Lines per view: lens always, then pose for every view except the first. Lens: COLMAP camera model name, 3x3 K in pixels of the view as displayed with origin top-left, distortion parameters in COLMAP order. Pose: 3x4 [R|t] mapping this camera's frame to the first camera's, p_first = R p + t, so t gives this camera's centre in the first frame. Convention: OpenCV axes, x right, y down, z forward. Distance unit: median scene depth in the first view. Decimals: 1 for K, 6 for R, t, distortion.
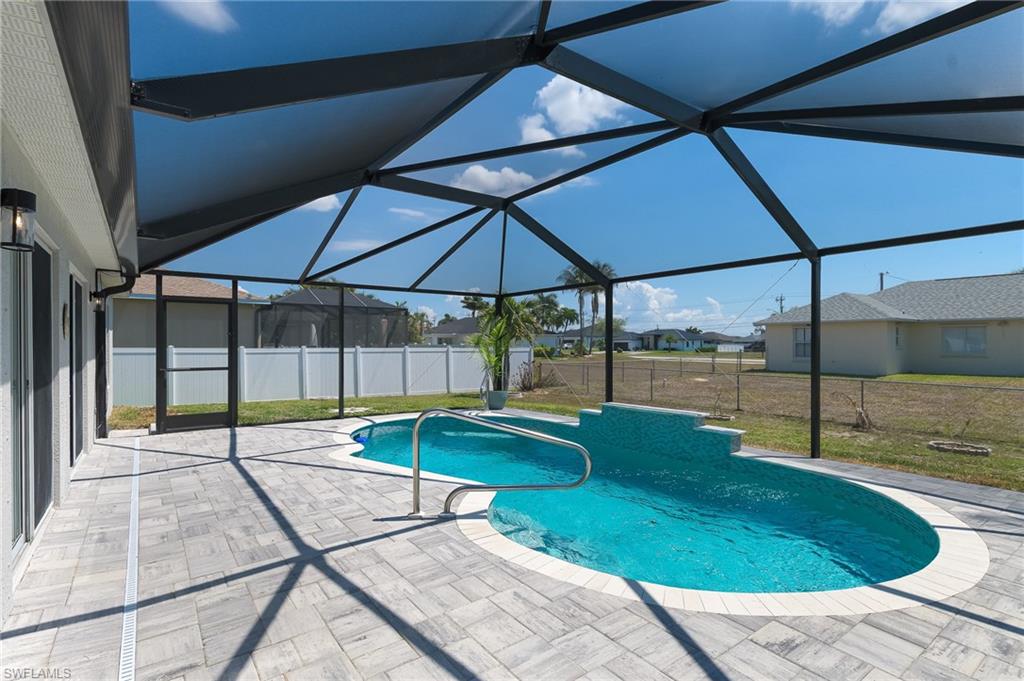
lens RADIAL K [[502.4, 0, 511.0], [0, 502.4, 346.5], [0, 0, 1]] dist [-0.001273, -0.000292]
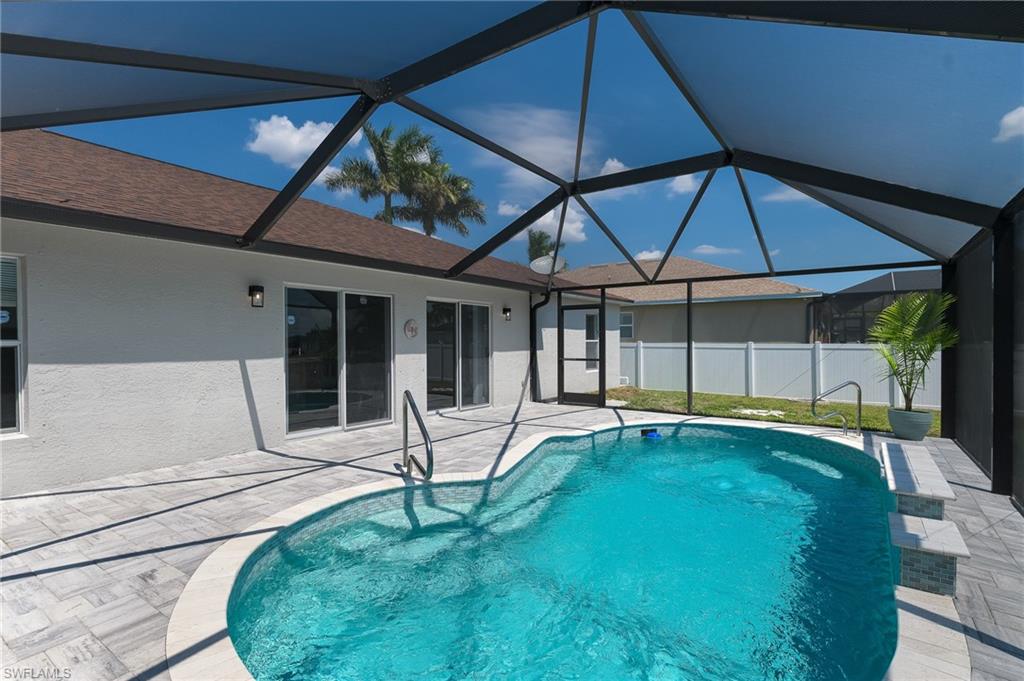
lens RADIAL K [[502.4, 0, 506.9], [0, 502.4, 337.3], [0, 0, 1]] dist [-0.001273, -0.000292]
pose [[0.311281, -0.009323, -0.950272, 0.559610], [0.001145, 0.999955, -0.009435, -0.000368], [0.950317, 0.001849, 0.311278, 0.401371]]
